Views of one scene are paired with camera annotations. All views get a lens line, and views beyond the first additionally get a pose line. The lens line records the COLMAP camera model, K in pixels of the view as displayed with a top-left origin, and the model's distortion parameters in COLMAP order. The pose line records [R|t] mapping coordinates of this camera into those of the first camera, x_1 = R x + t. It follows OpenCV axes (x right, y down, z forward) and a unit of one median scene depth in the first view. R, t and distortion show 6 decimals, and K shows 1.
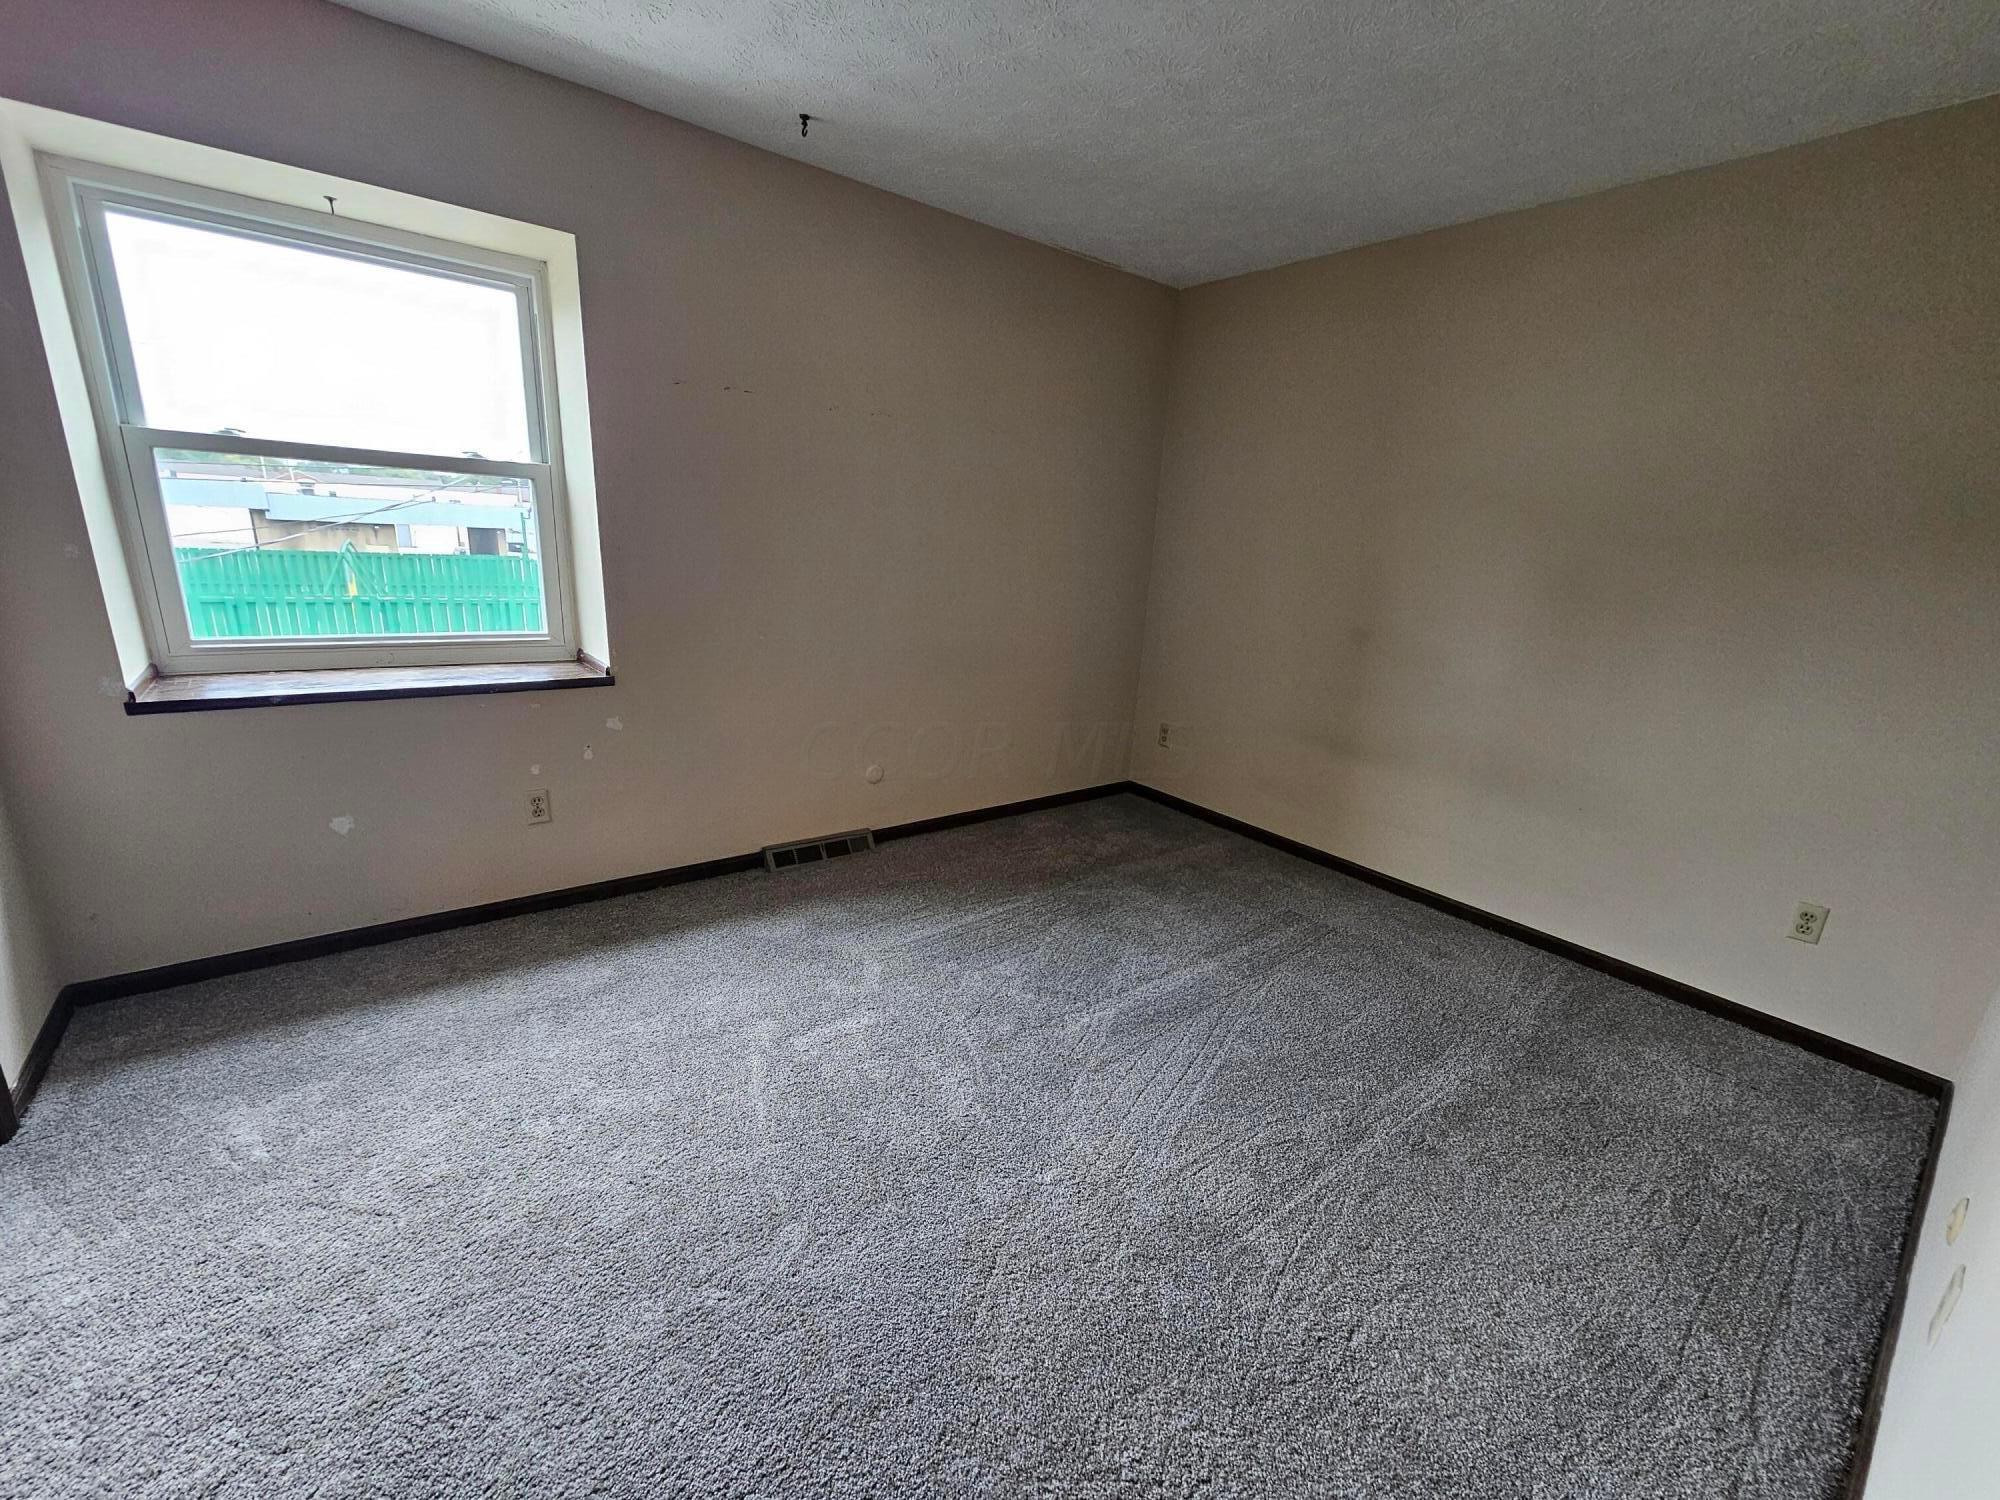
lens RADIAL K [[814.2, 0, 1015.0], [0, 814.2, 770.9], [0, 0, 1]] dist [-0.000804, 0.000009]
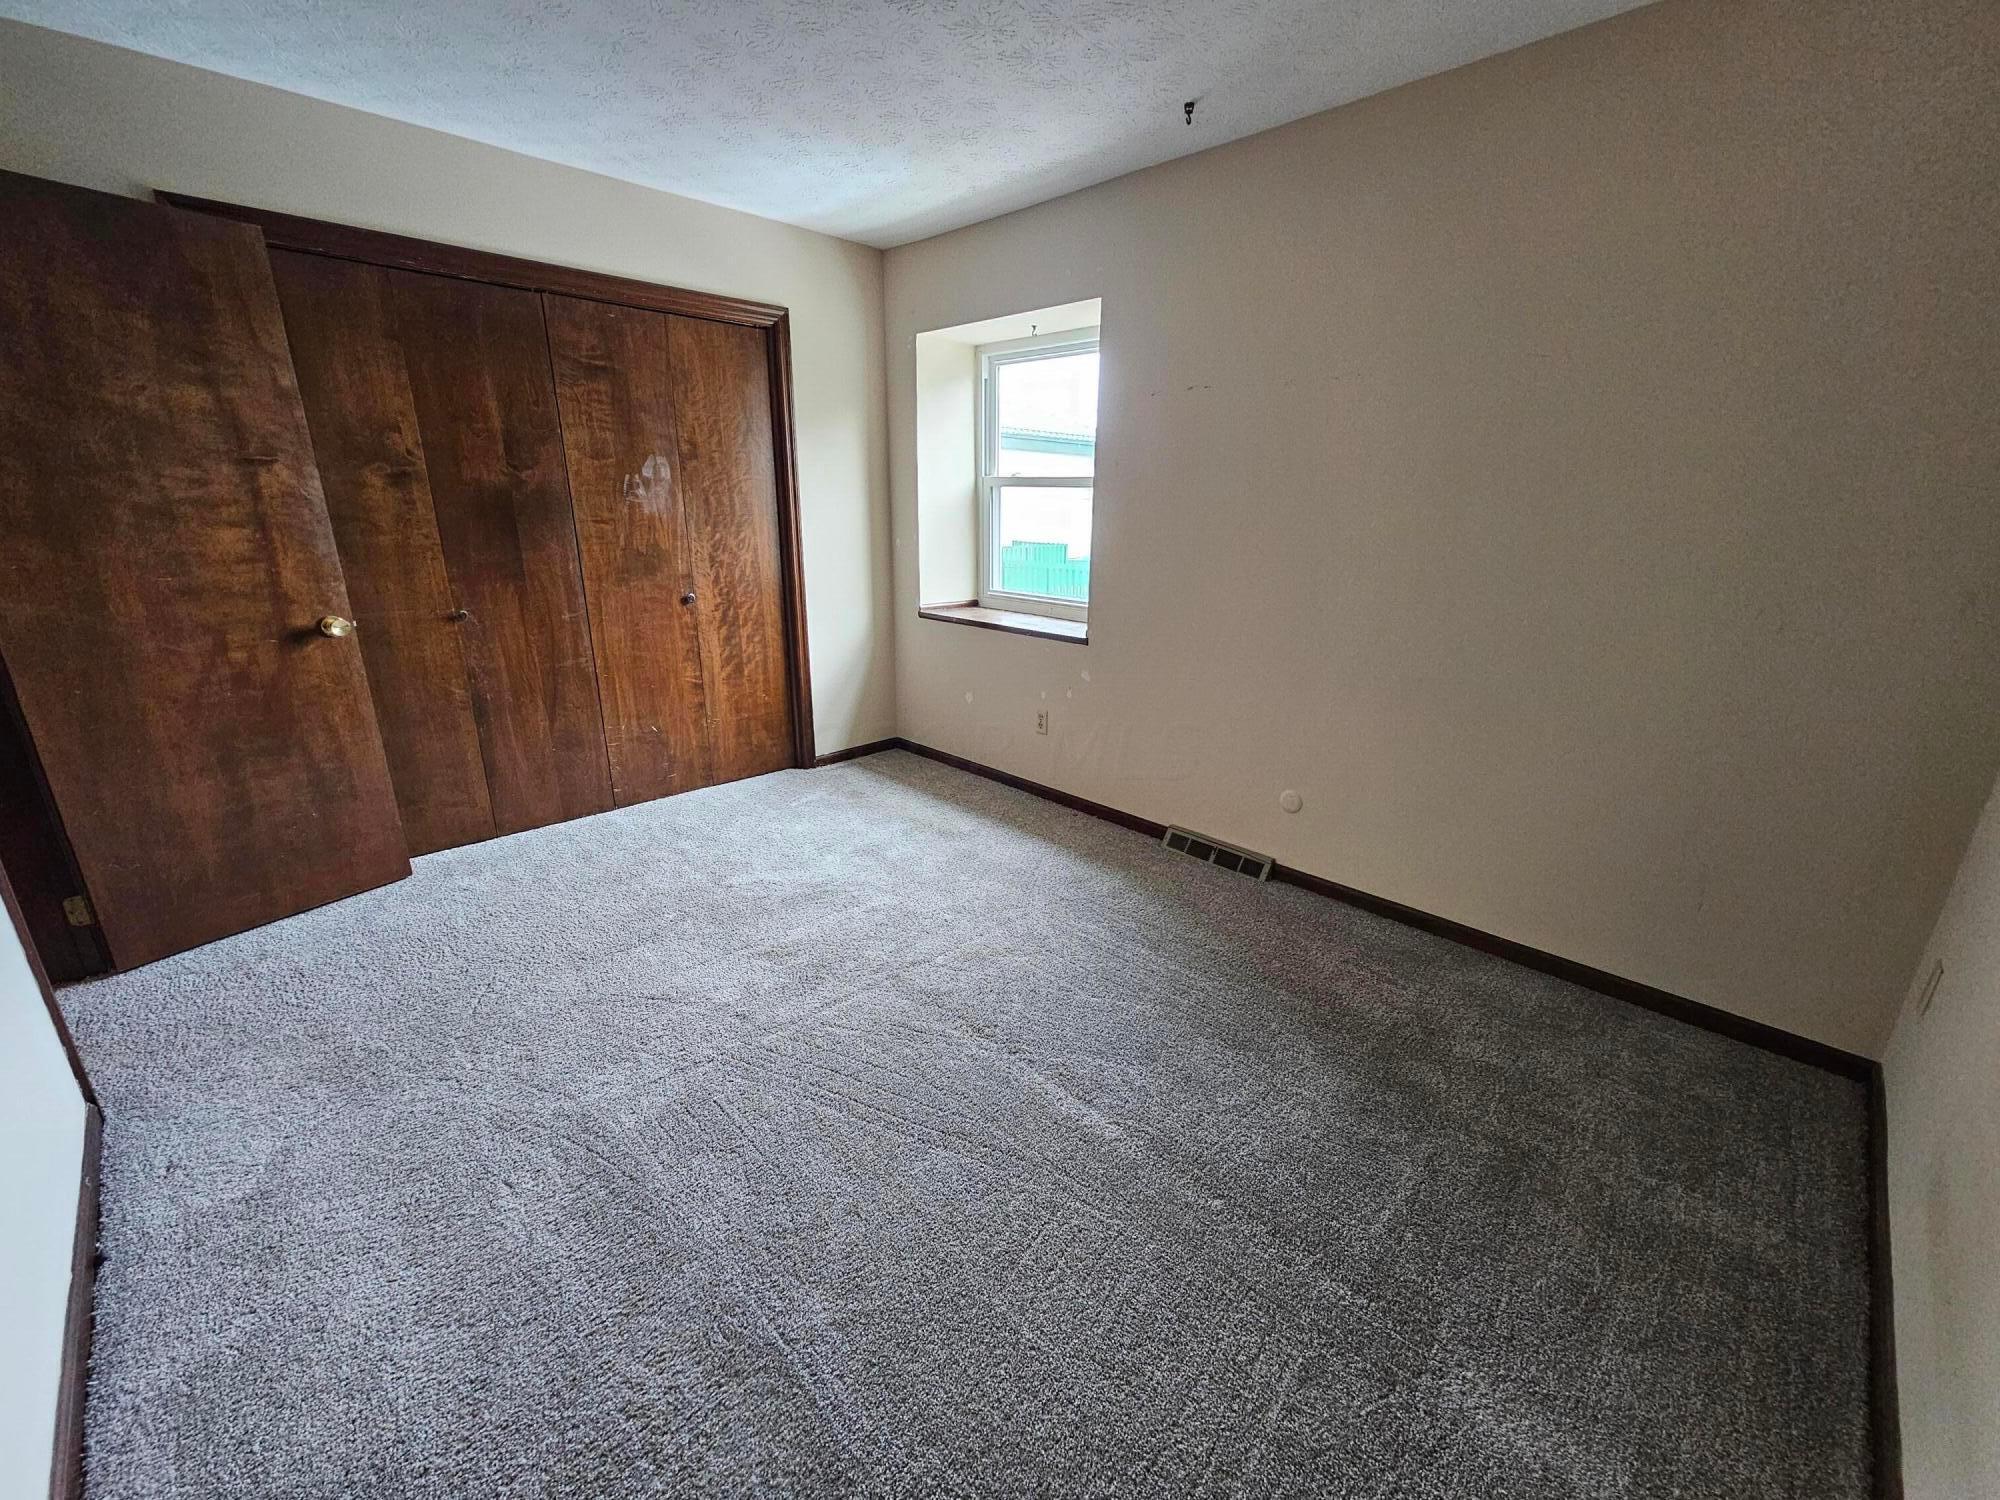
lens RADIAL K [[814.2, 0, 1015.0], [0, 814.2, 770.9], [0, 0, 1]] dist [-0.000804, 0.000009]
pose [[0.116446, 0.250930, -0.960976, 0.704940], [-0.286989, 0.934786, 0.209315, -0.141477], [0.950830, 0.251415, 0.180866, 0.644303]]
